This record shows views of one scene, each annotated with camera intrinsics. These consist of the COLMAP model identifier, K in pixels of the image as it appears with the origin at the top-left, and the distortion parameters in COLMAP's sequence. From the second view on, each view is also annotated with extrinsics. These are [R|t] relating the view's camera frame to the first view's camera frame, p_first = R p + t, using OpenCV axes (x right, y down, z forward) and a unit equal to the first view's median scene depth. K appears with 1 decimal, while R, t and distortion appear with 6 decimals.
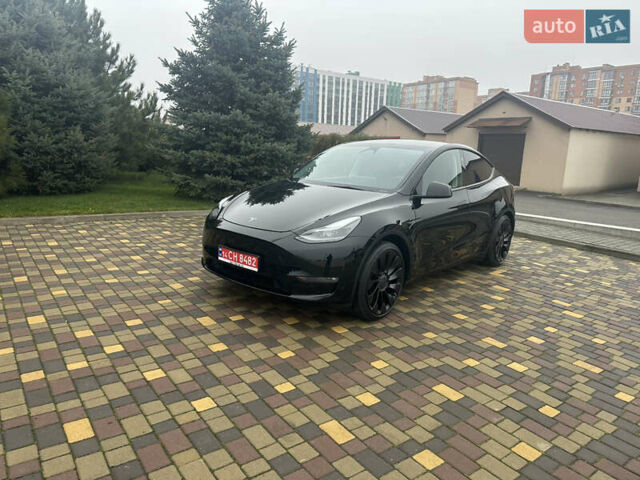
lens RADIAL K [[447.0, 0, 317.9], [0, 447.0, 241.1], [0, 0, 1]] dist [0.059871, -0.070105]
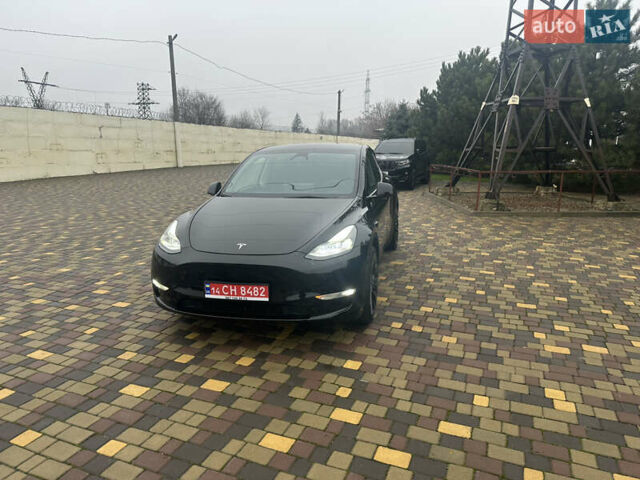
lens RADIAL K [[447.0, 0, 323.5], [0, 447.0, 237.6], [0, 0, 1]] dist [0.059871, -0.070105]
pose [[-0.862026, 0.050652, -0.504327, 0.747241], [-0.148065, 0.926430, 0.346128, -0.327023], [0.484755, 0.373044, -0.791107, 1.644147]]
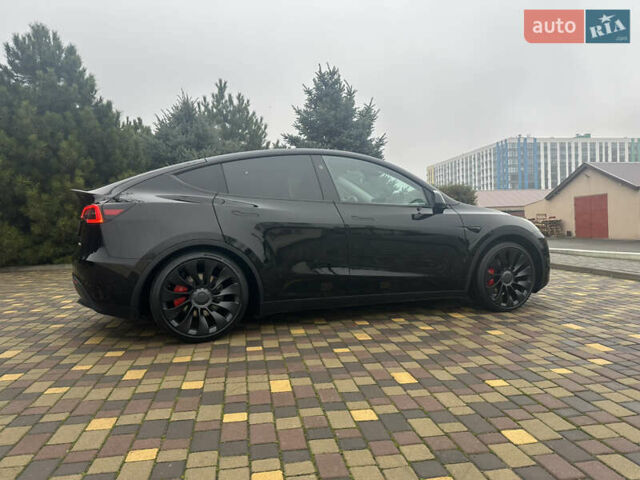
lens RADIAL K [[447.0, 0, 323.4], [0, 447.0, 239.9], [0, 0, 1]] dist [0.059871, -0.070105]
pose [[0.891175, -0.051129, -0.450769, 0.628375], [-0.029121, 0.985132, -0.169311, 0.145376], [0.452724, 0.164012, 0.876437, -0.010676]]
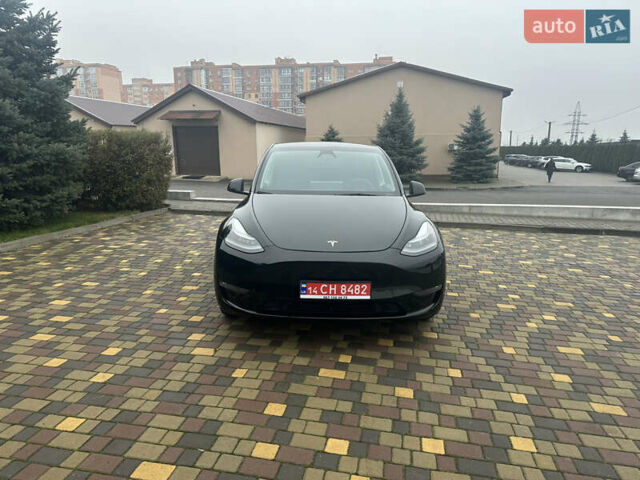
lens RADIAL K [[447.0, 0, 320.9], [0, 447.0, 239.5], [0, 0, 1]] dist [0.059871, -0.070105]
pose [[0.745481, -0.168123, 0.644975, -0.519513], [0.157255, 0.984712, 0.074921, -0.088887], [-0.647711, 0.045573, 0.760522, 0.259675]]
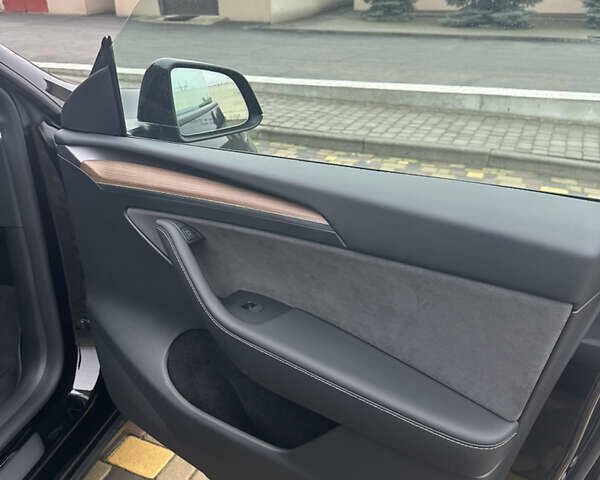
lens RADIAL K [[582.6, 0, 299.1], [0, 582.6, 239.7], [0, 0, 1]] dist [-0.024364, 0.000000]
pose [[0.865797, -0.252862, 0.431805, 0.433312], [0.144917, 0.952654, 0.267300, -0.064143], [-0.478951, -0.168852, 0.861449, 0.521107]]
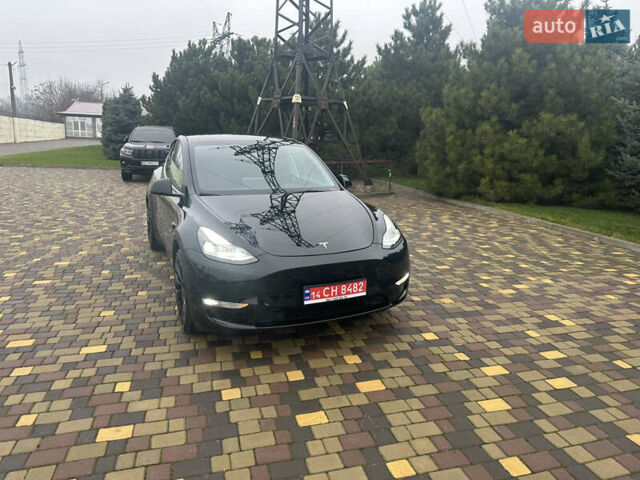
lens RADIAL K [[447.0, 0, 316.5], [0, 447.0, 237.9], [0, 0, 1]] dist [0.059871, -0.070105]
pose [[-0.375152, 0.139738, -0.916370, 1.096129], [-0.234578, 0.942083, 0.239693, -0.227318], [0.896791, 0.304882, -0.320645, 1.260104]]
